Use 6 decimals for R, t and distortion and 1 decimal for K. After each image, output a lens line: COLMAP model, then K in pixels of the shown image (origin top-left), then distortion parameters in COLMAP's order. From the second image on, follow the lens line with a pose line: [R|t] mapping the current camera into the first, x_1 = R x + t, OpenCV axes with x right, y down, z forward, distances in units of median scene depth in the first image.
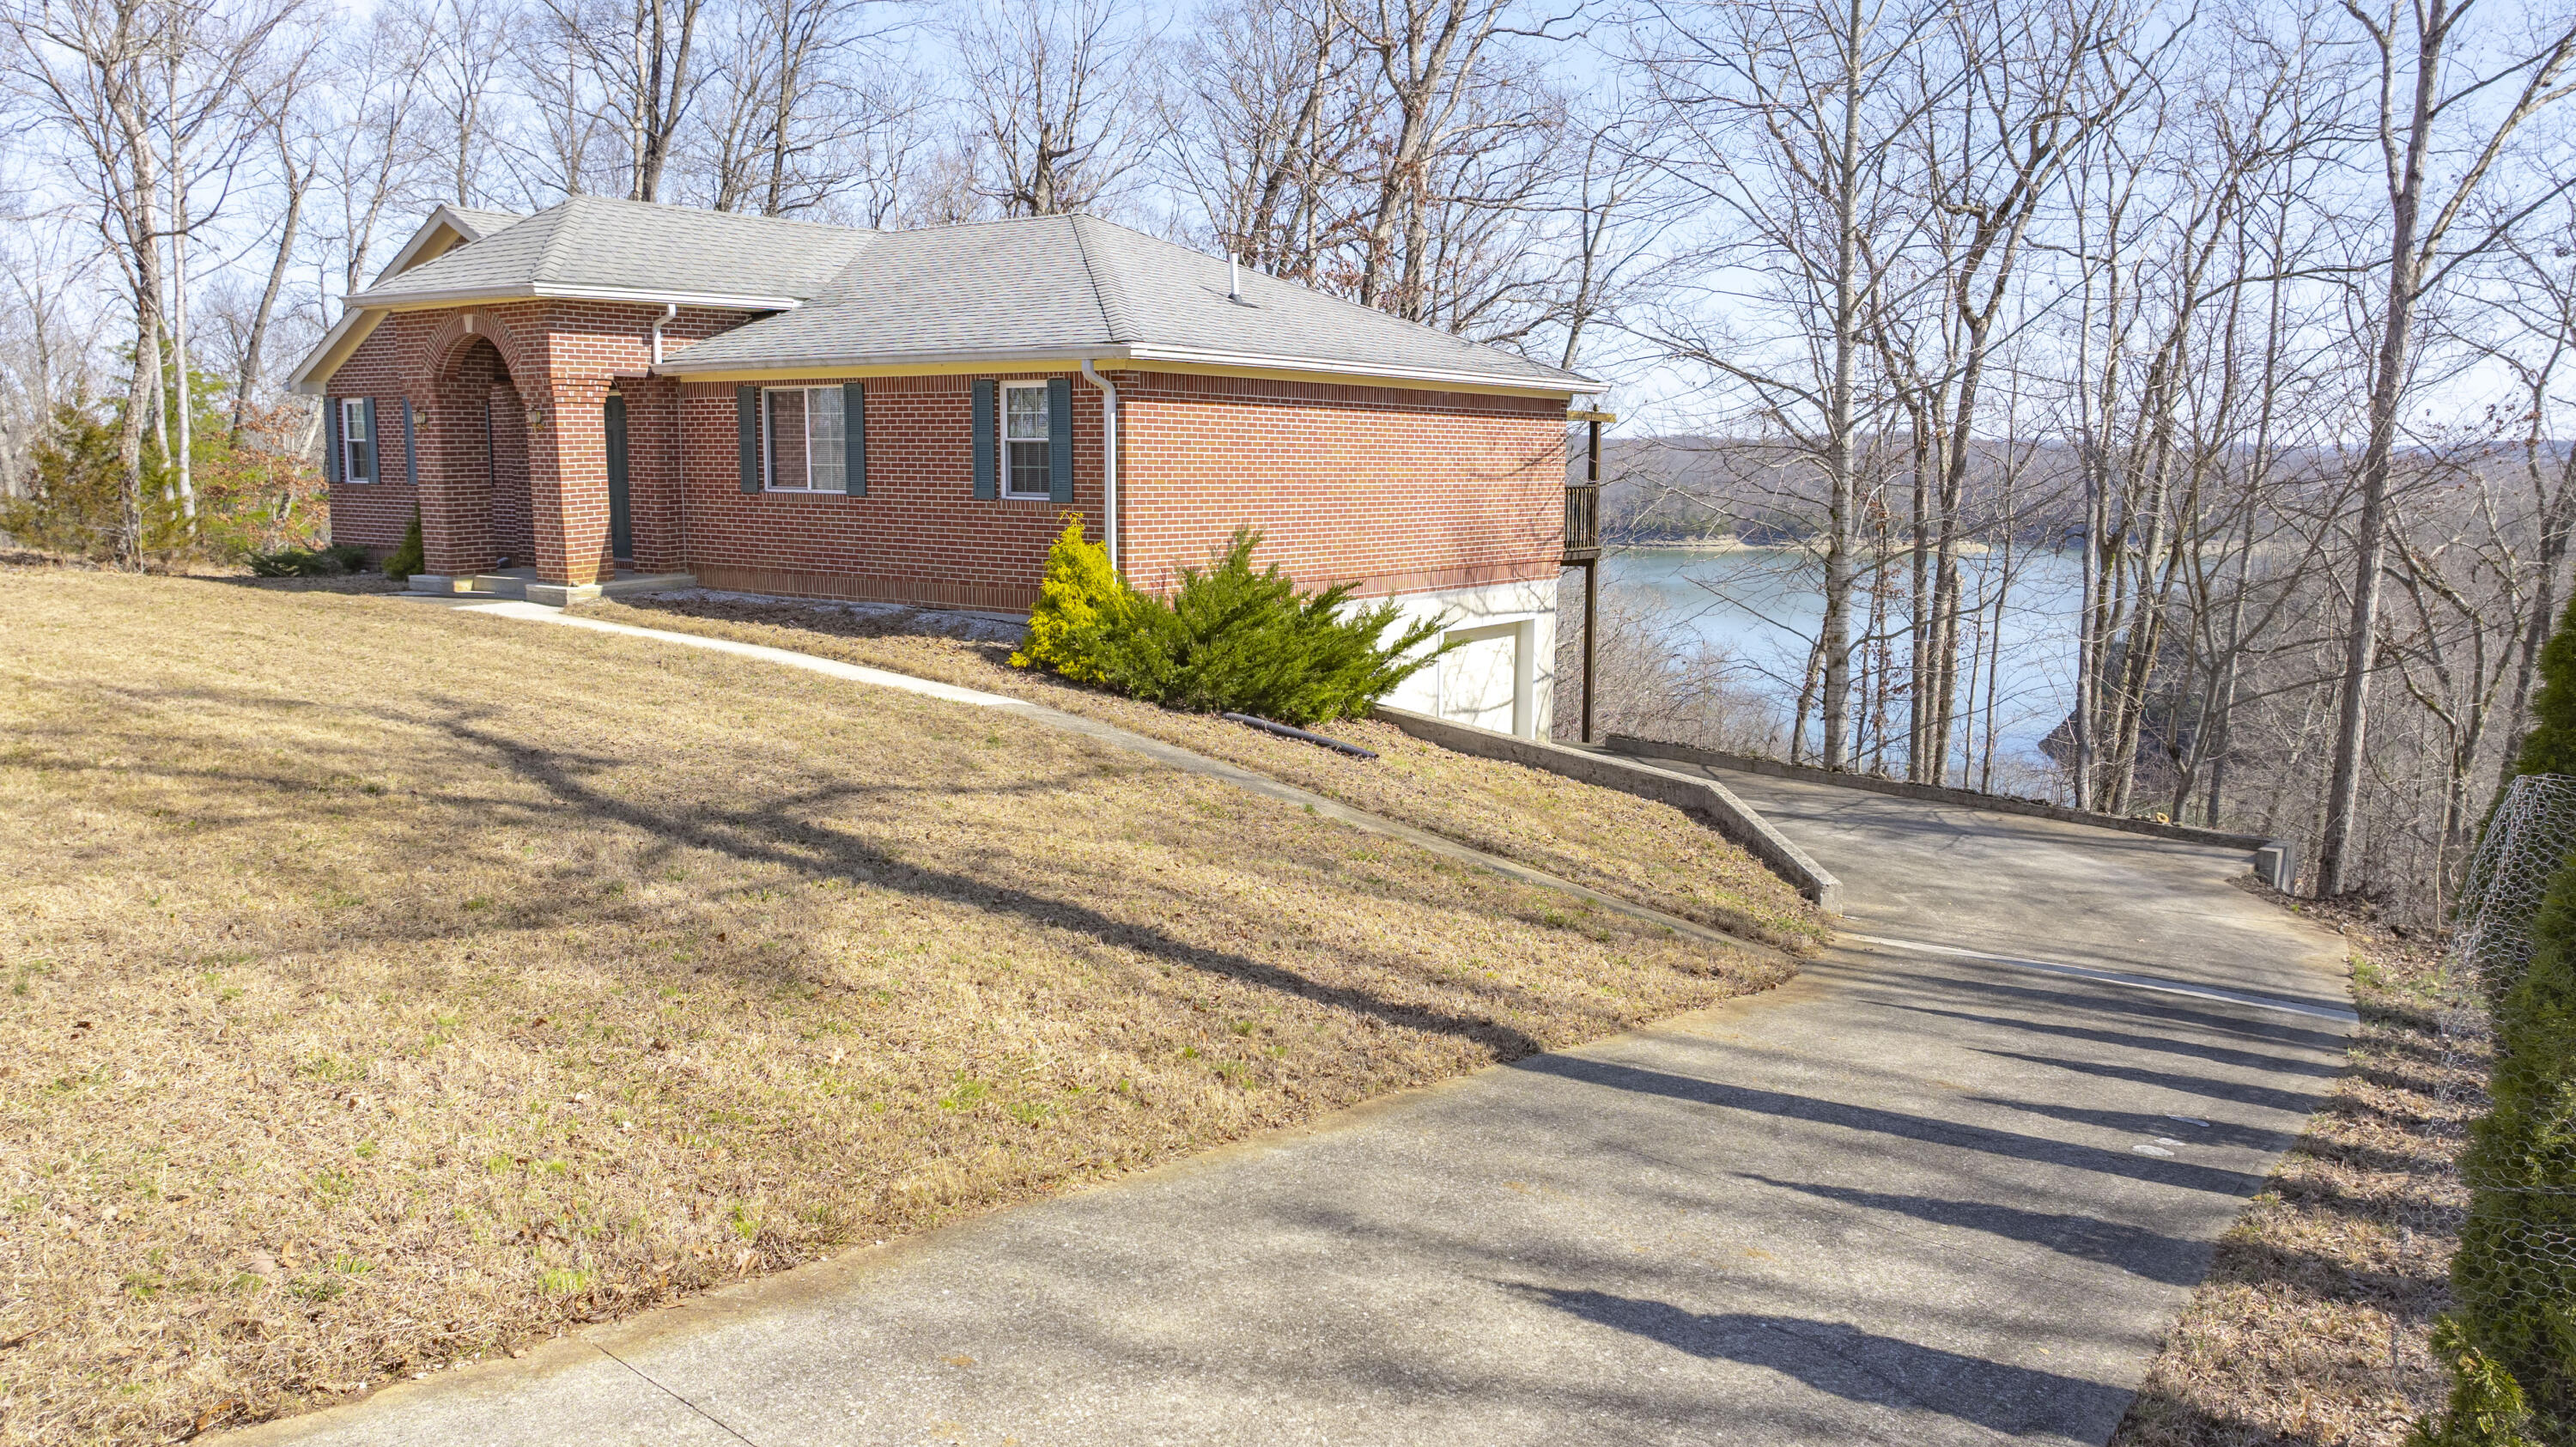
lens RADIAL K [[1836.5, 0, 1304.8], [0, 1836.5, 742.6], [0, 0, 1]] dist [-0.034431, 0.047495]
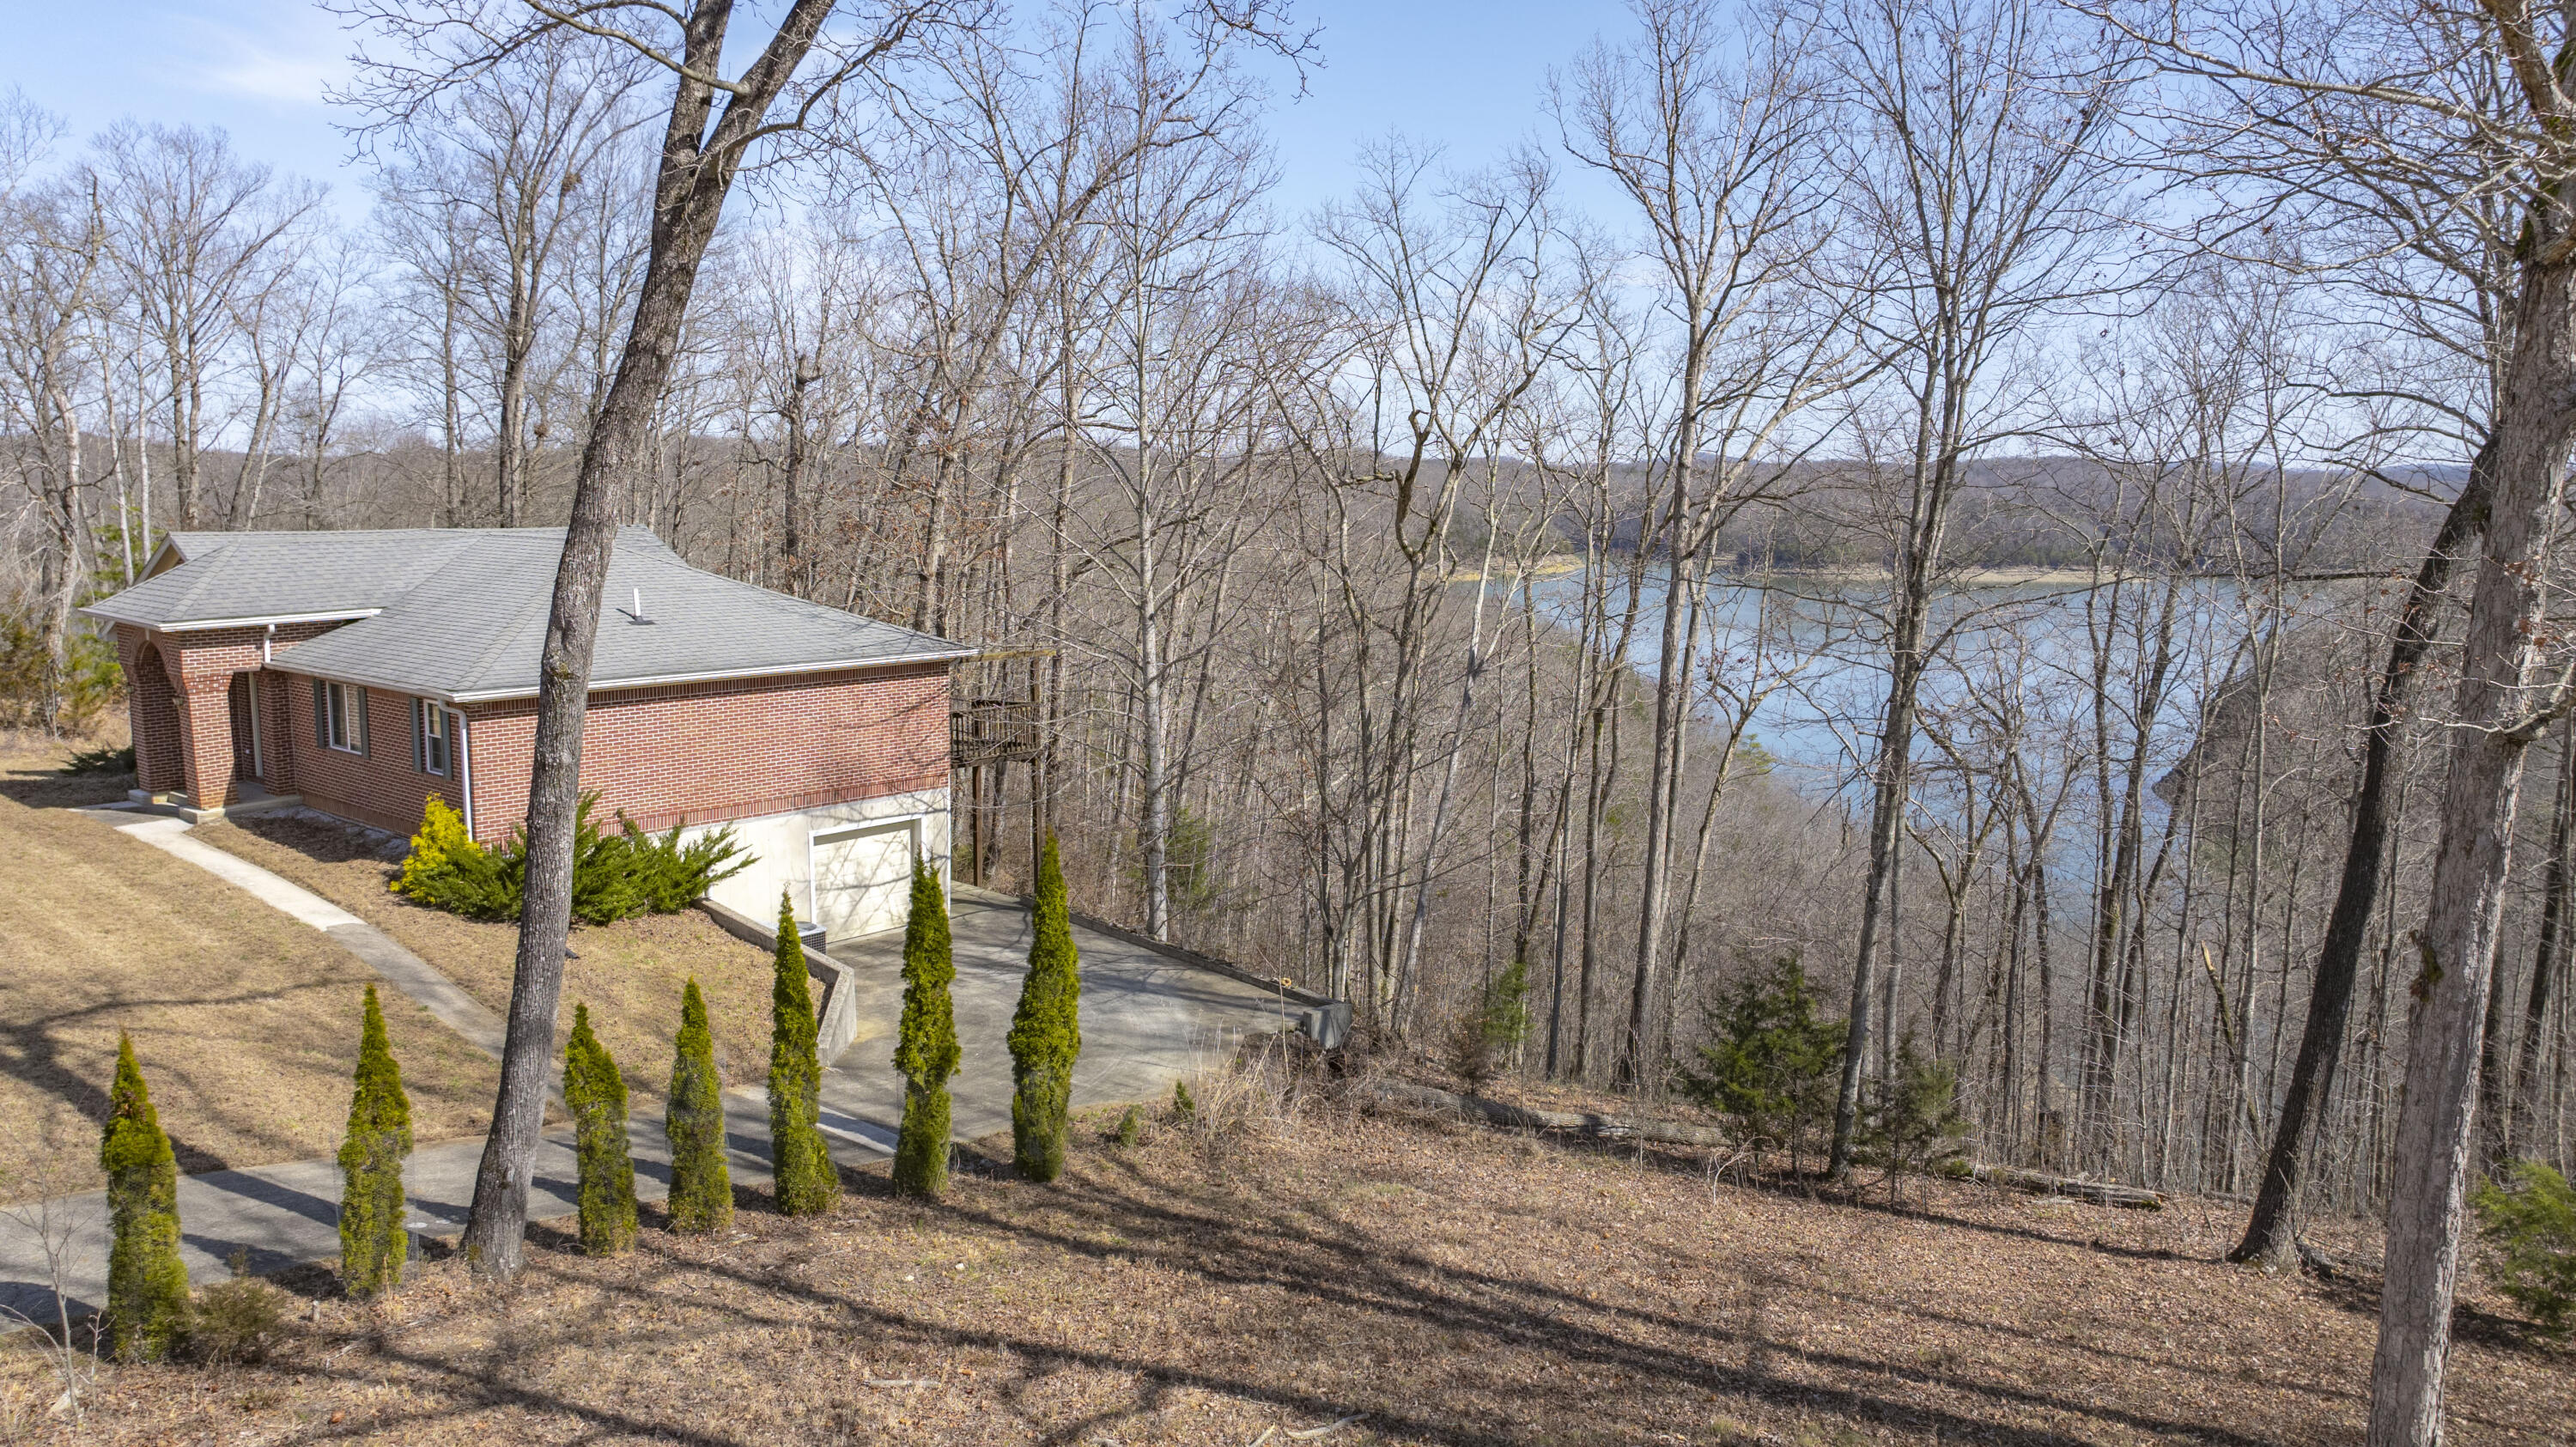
lens RADIAL K [[1836.5, 0, 1284.9], [0, 1836.5, 716.3], [0, 0, 1]] dist [-0.034431, 0.047495]
pose [[0.995487, 0.011183, -0.094232, 0.632622], [-0.013556, 0.999606, -0.024582, -0.136201], [0.093920, 0.025749, 0.995247, -0.428635]]
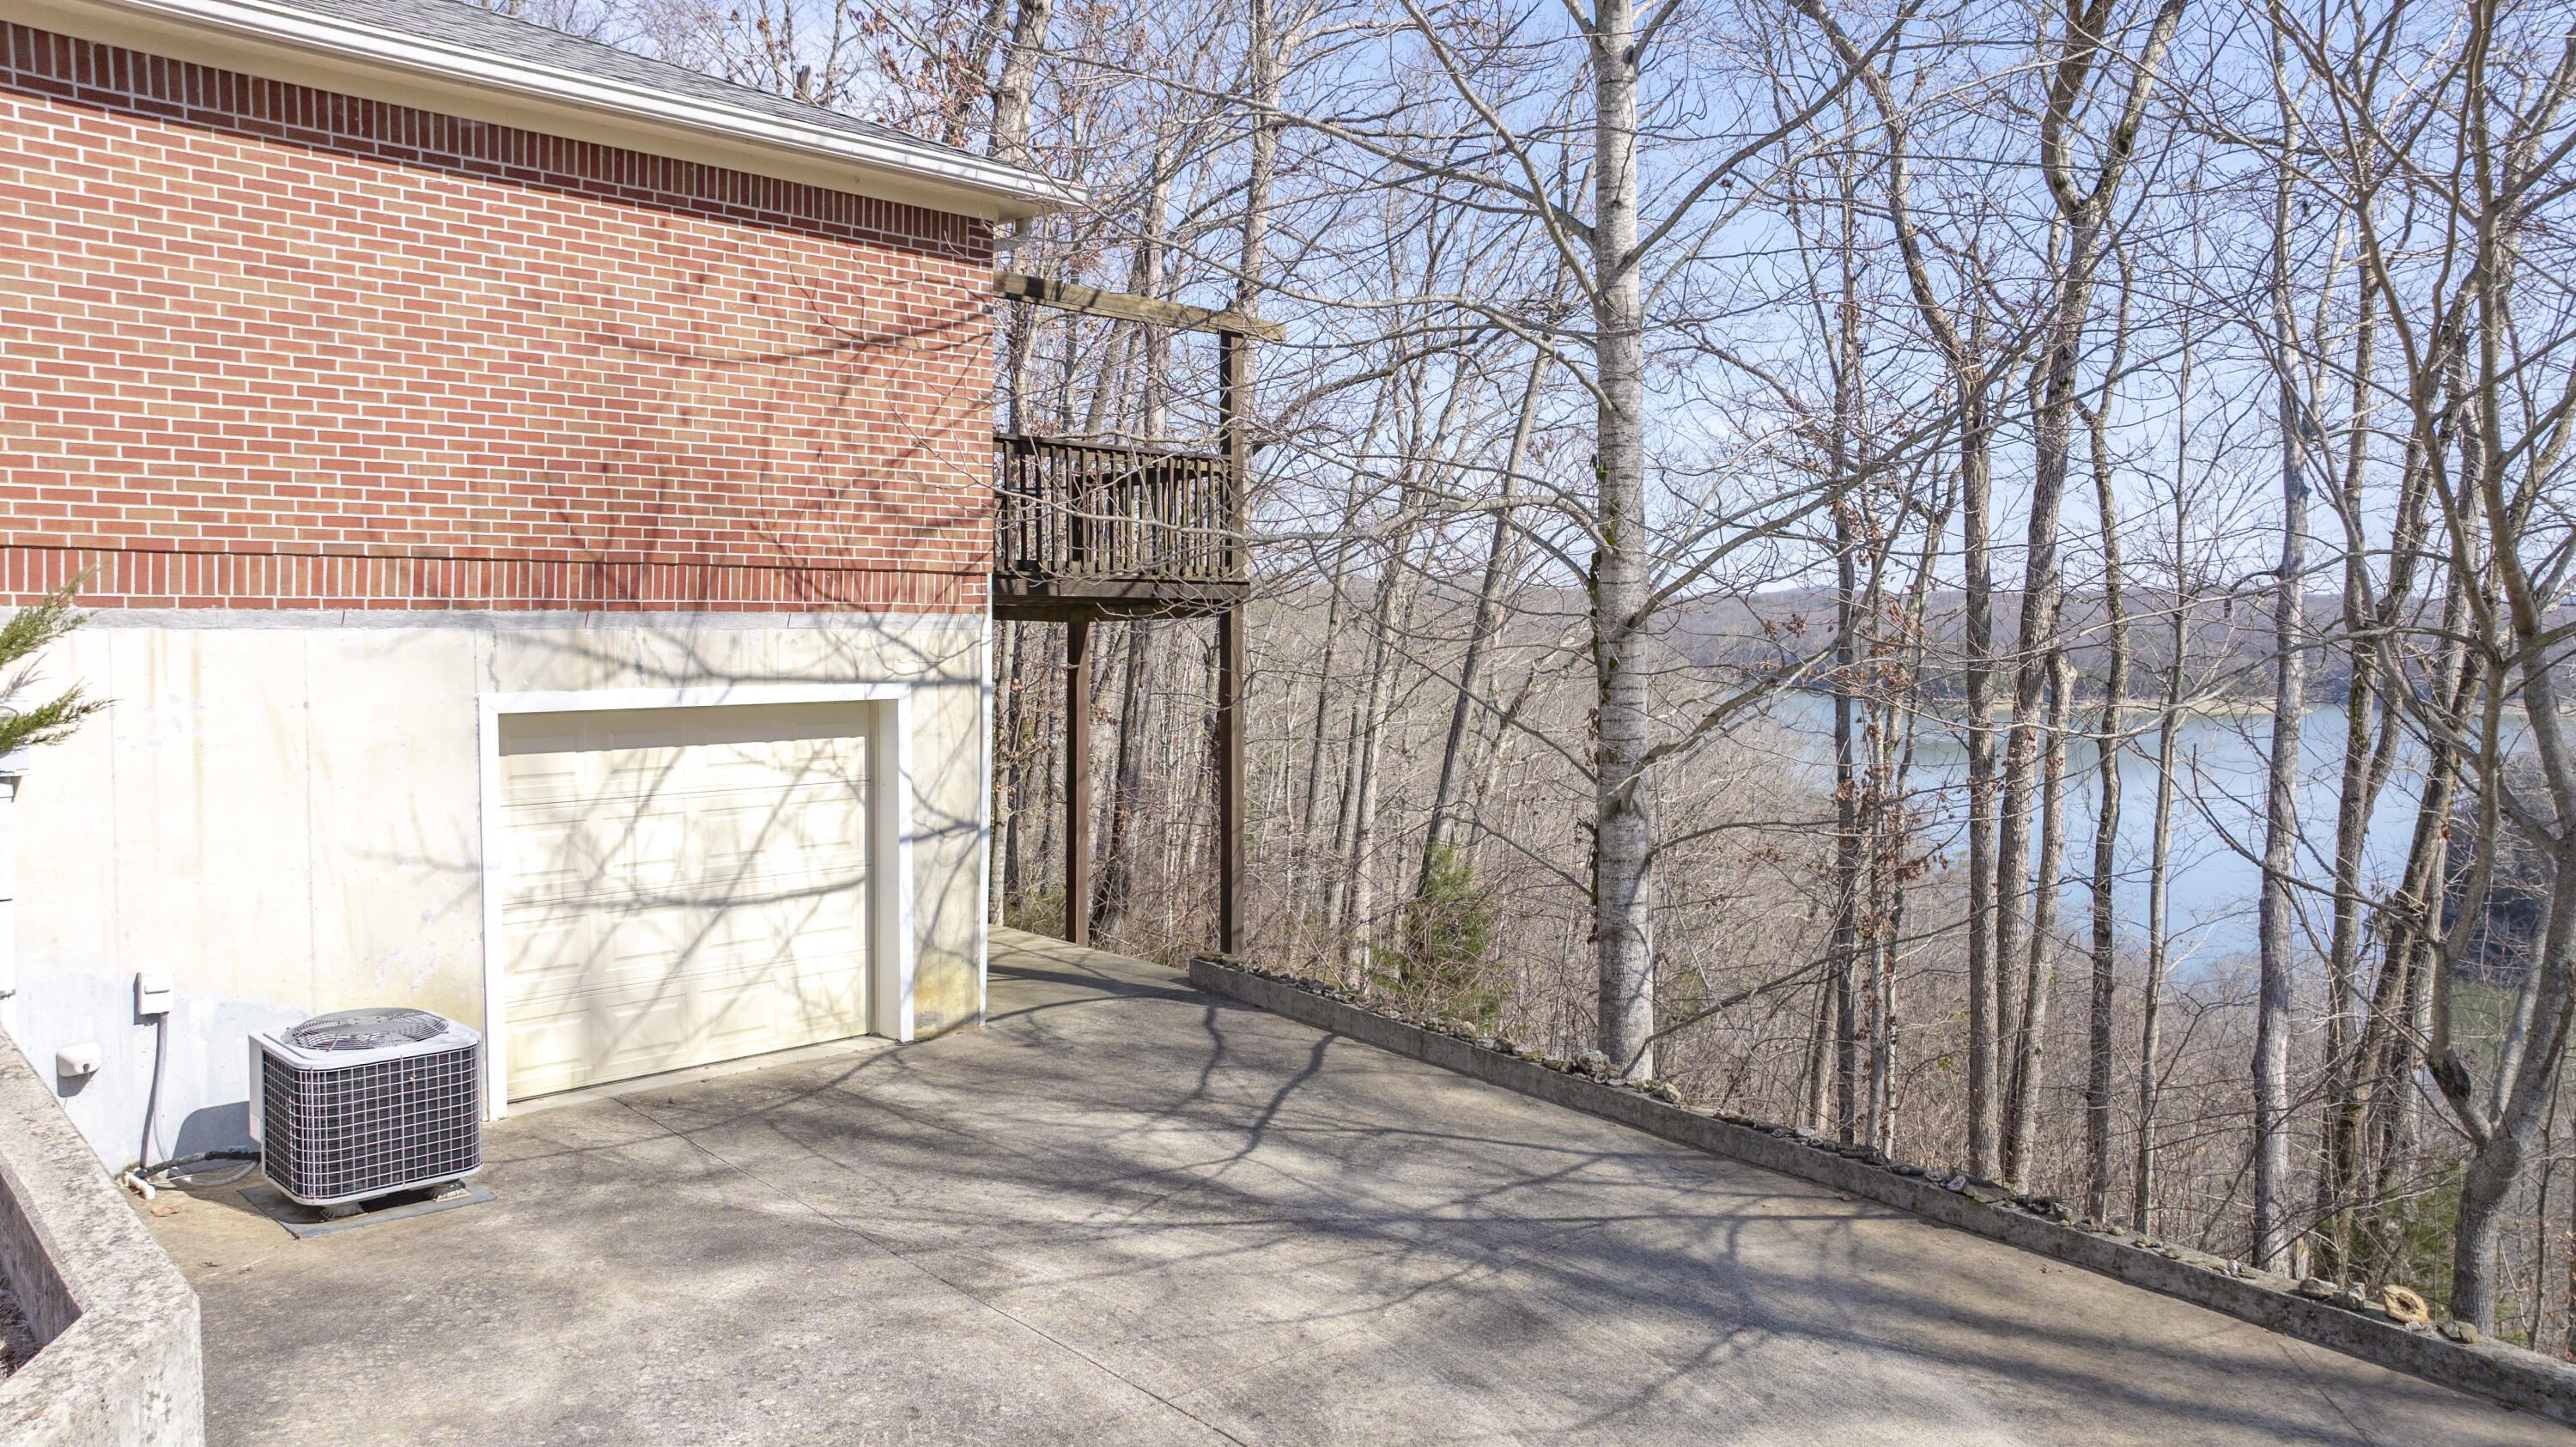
lens RADIAL K [[1836.5, 0, 1292.5], [0, 1836.5, 730.3], [0, 0, 1]] dist [-0.034431, 0.047495]
pose [[0.988494, 0.011517, -0.150822, 0.343171], [-0.025070, 0.995781, -0.088267, -0.026929], [0.149169, 0.091032, 0.984612, 0.685997]]
